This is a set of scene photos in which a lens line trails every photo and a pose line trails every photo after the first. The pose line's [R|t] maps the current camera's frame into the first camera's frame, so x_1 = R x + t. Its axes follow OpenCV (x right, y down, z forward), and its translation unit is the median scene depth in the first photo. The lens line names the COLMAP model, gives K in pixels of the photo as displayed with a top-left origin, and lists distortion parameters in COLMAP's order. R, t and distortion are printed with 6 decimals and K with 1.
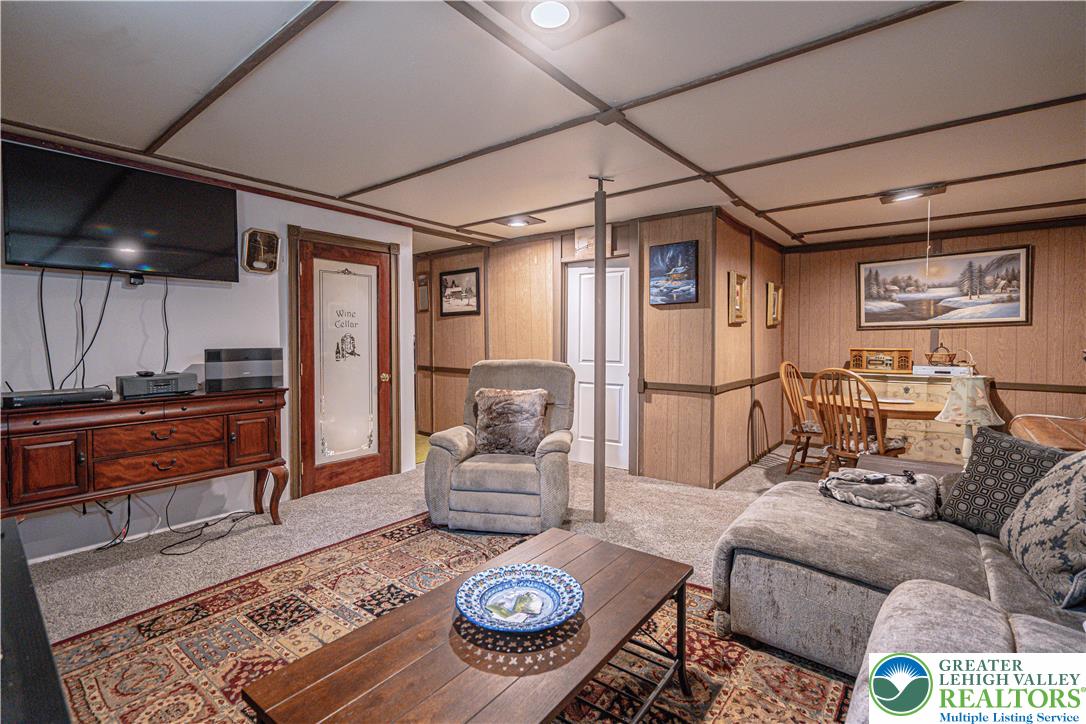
lens RADIAL K [[472.4, 0, 543.0], [0, 472.4, 362.0], [0, 0, 1]] dist [0.000306, 0.000100]
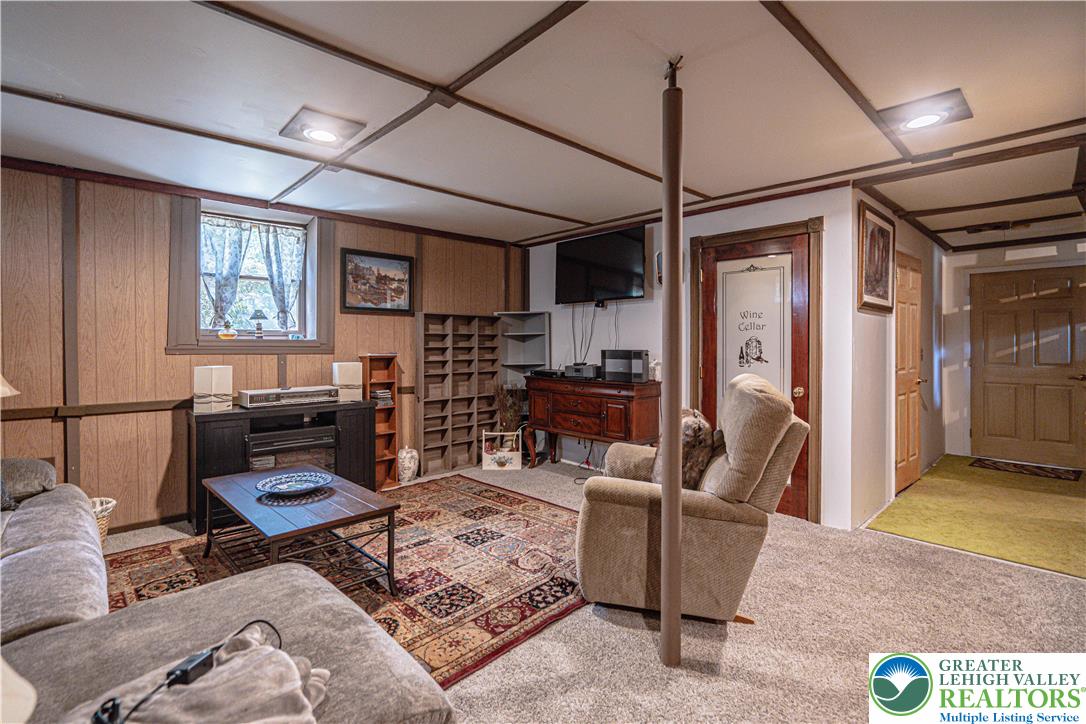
lens RADIAL K [[490.9, 0, 531.8], [0, 490.9, 351.8], [0, 0, 1]] dist [-0.000324, 0.000112]
pose [[-0.111219, 0.015307, -0.993678, 0.841753], [-0.051517, 0.998448, 0.021147, -0.044801], [0.992460, 0.053543, -0.110258, 1.033214]]
